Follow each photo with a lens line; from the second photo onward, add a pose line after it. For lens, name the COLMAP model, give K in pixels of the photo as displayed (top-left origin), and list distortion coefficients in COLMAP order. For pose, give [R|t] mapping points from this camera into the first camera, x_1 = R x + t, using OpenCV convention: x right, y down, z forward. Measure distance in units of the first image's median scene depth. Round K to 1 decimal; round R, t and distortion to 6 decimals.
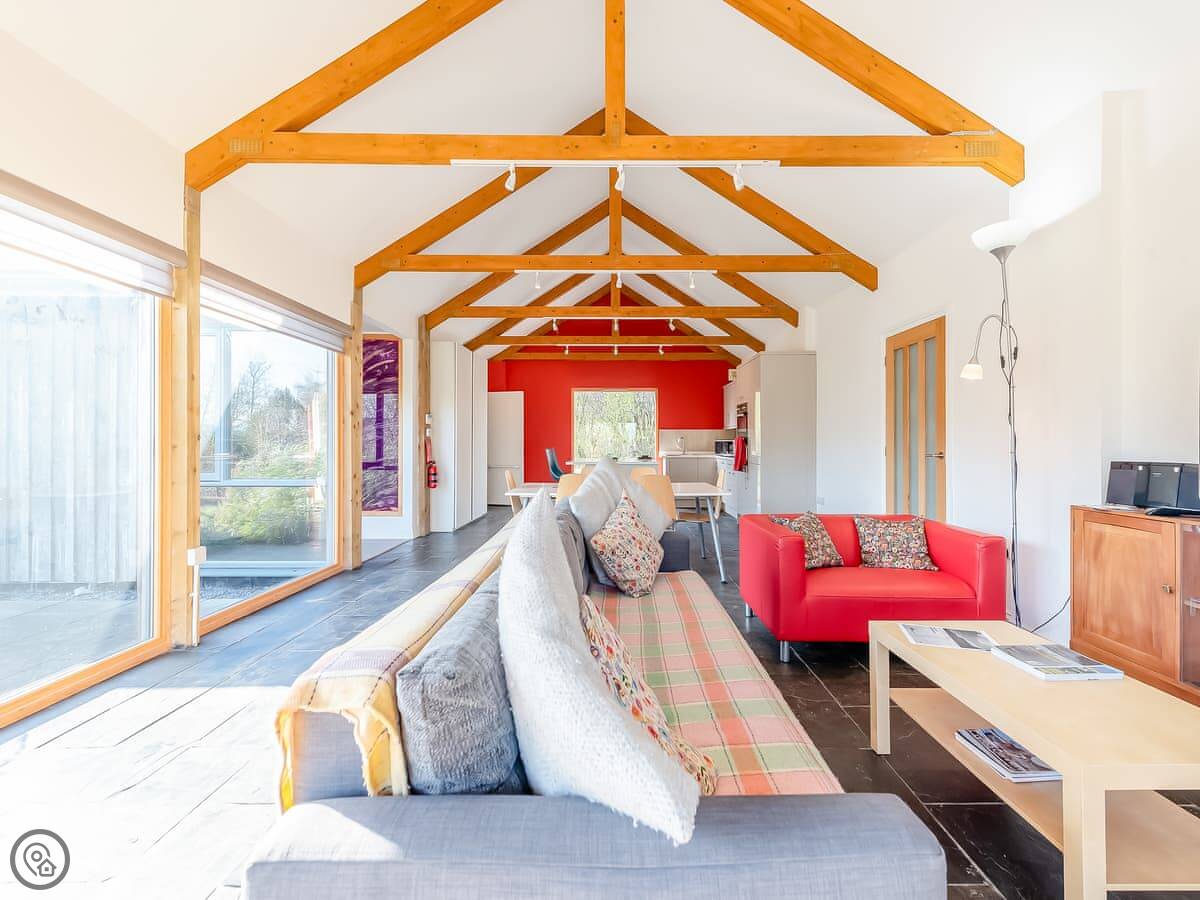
lens RADIAL K [[499.4, 0, 605.5], [0, 499.4, 445.4], [0, 0, 1]] dist [0.009561, -0.000163]
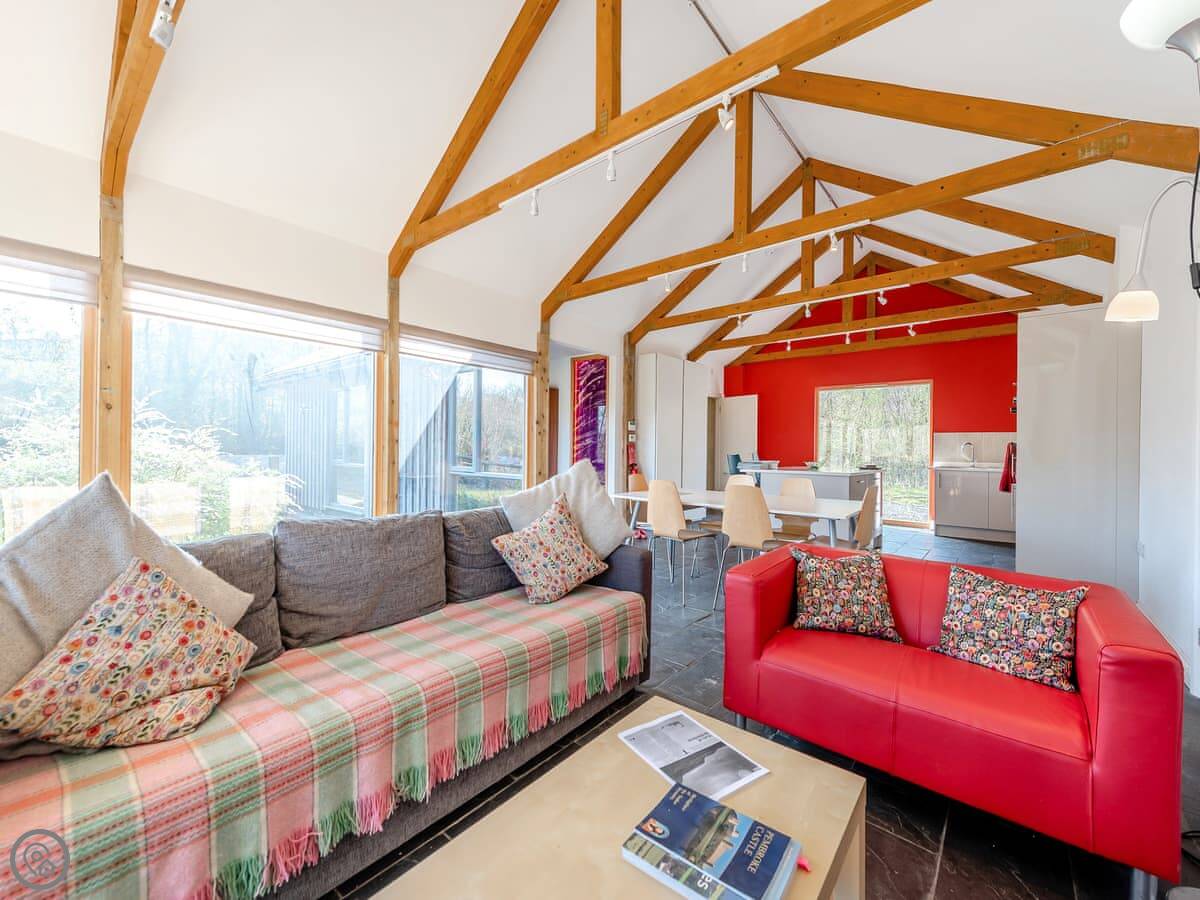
lens RADIAL K [[487.9, 0, 600.0], [0, 487.9, 450.0], [0, 0, 1]] dist [0.011378, -0.000289]
pose [[0.765159, 0.011066, -0.643746, 0.290456], [-0.013344, 0.999910, 0.001327, 0.000165], [0.643703, 0.007575, 0.765238, 0.132218]]
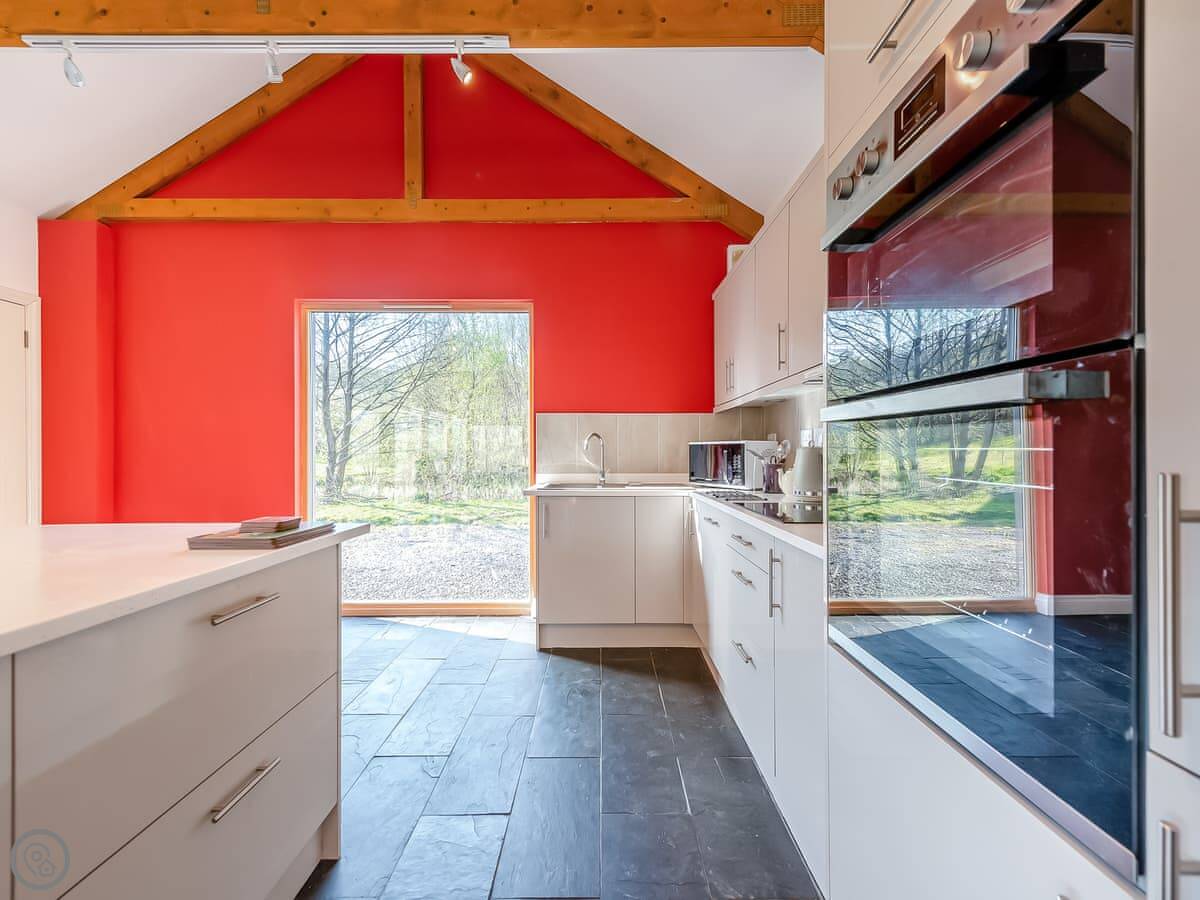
lens RADIAL K [[485.2, 0, 596.9], [0, 485.2, 455.0], [0, 0, 1]] dist [0.006318, -0.000183]
pose [[0.999986, -0.005029, -0.001538, 0.220183], [0.005022, 0.999976, -0.004677, 0.000200], [0.001562, 0.004669, 0.999988, 0.941878]]
